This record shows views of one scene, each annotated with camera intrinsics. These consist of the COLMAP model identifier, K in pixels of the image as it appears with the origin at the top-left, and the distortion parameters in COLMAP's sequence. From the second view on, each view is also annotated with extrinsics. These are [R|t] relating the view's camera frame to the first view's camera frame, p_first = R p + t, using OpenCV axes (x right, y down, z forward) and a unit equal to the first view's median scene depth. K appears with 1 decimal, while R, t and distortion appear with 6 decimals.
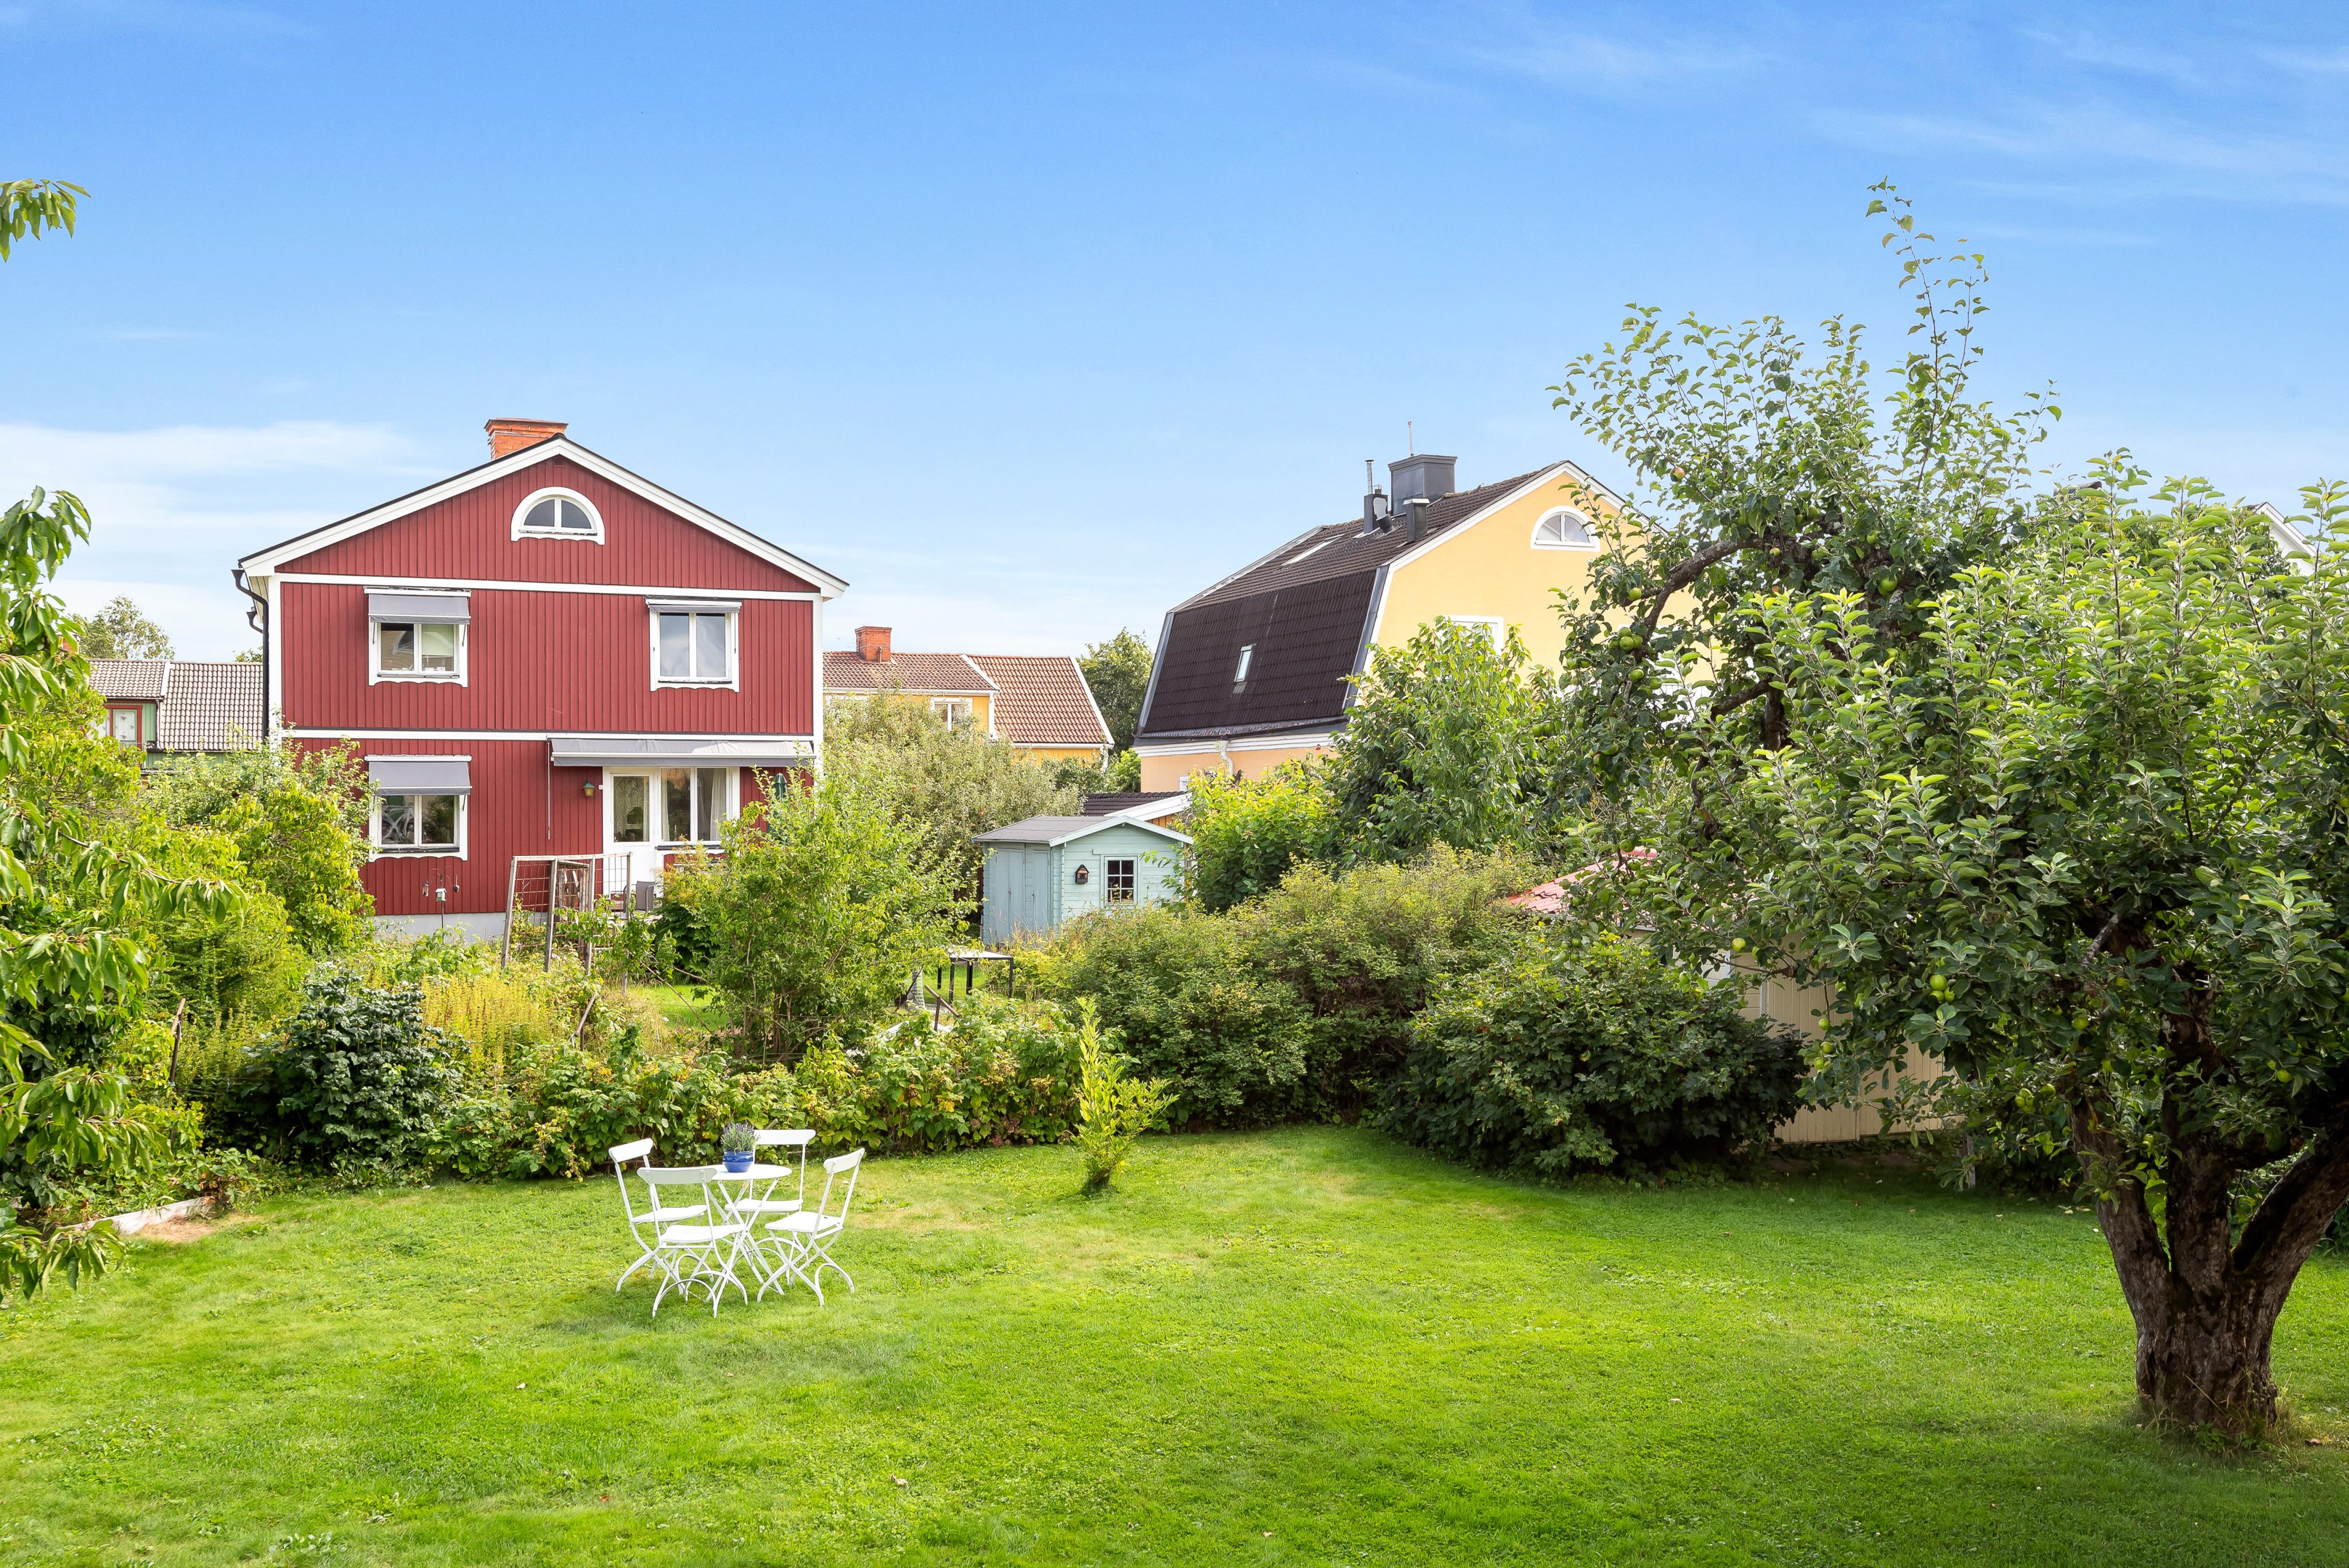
lens RADIAL K [[2172.8, 0, 1174.5], [0, 2172.8, 784.0], [0, 0, 1]] dist [-0.000127, -0.000164]
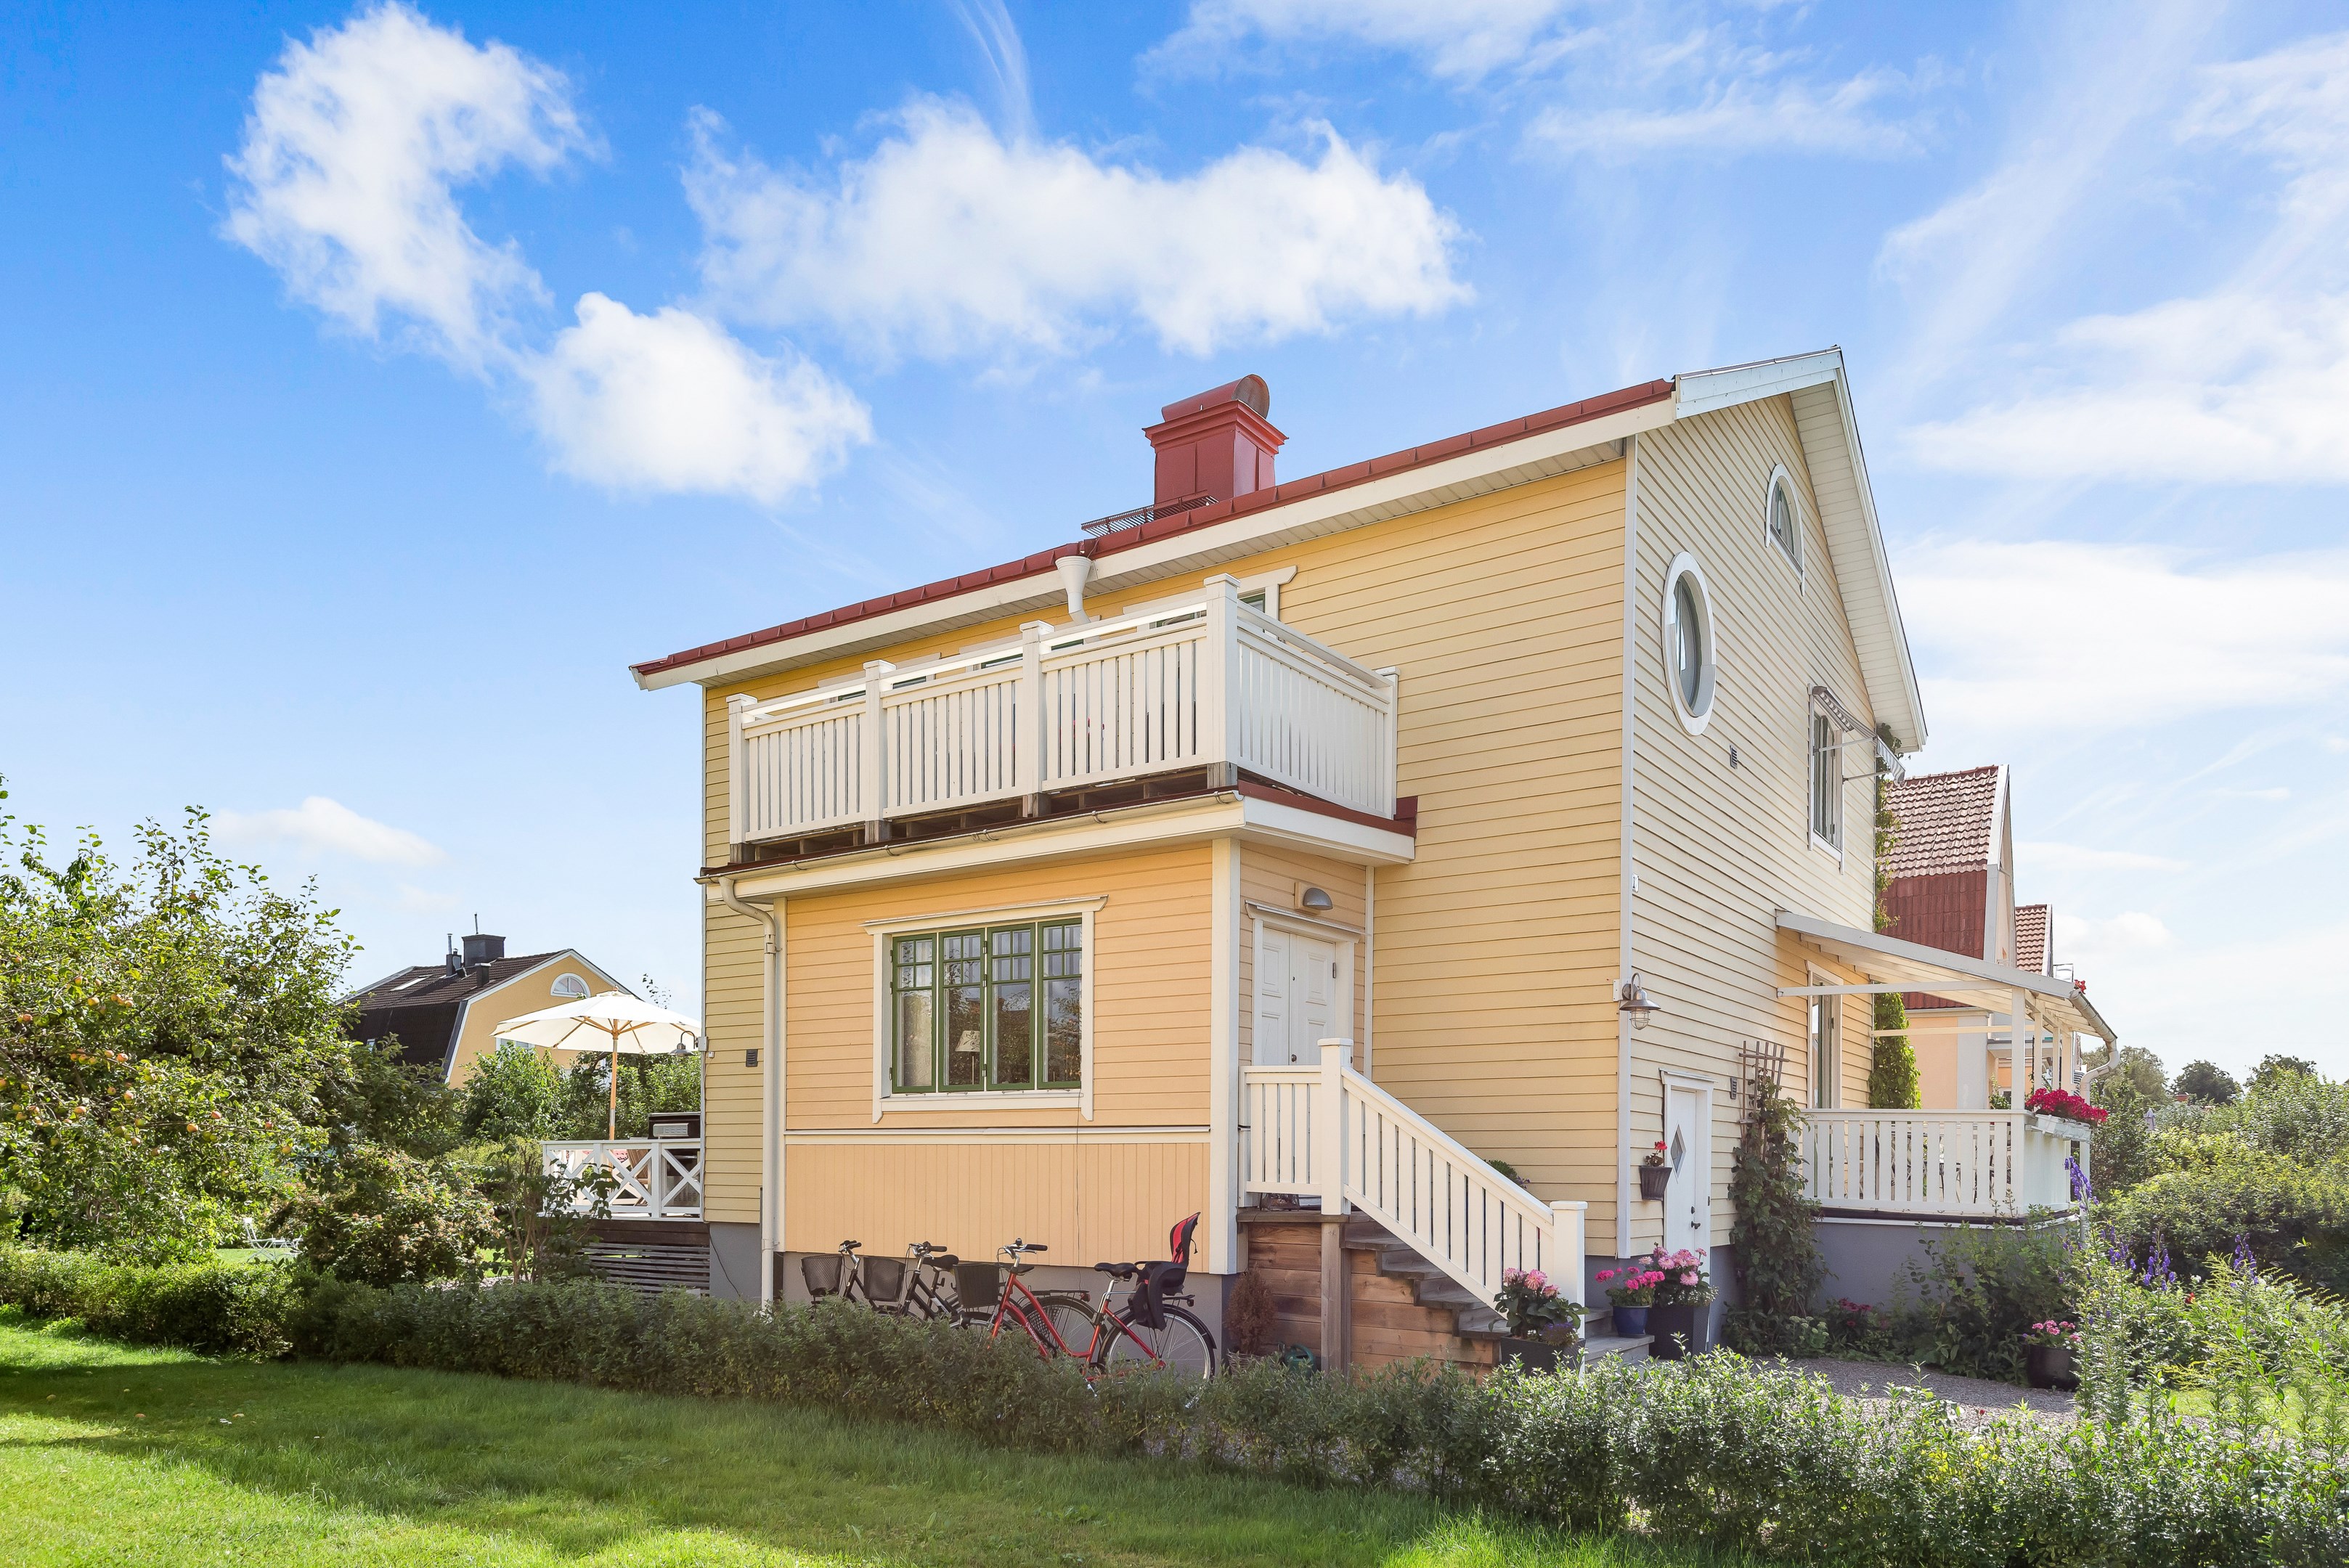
lens RADIAL K [[1626.3, 0, 1174.5], [0, 1626.3, 784.0], [0, 0, 1]] dist [0.000357, 0.000089]
pose [[0.858249, 0.068649, 0.508621, -0.106589], [0.033829, 0.981292, -0.189529, 0.004313], [-0.512117, 0.179870, 0.839871, -0.544999]]
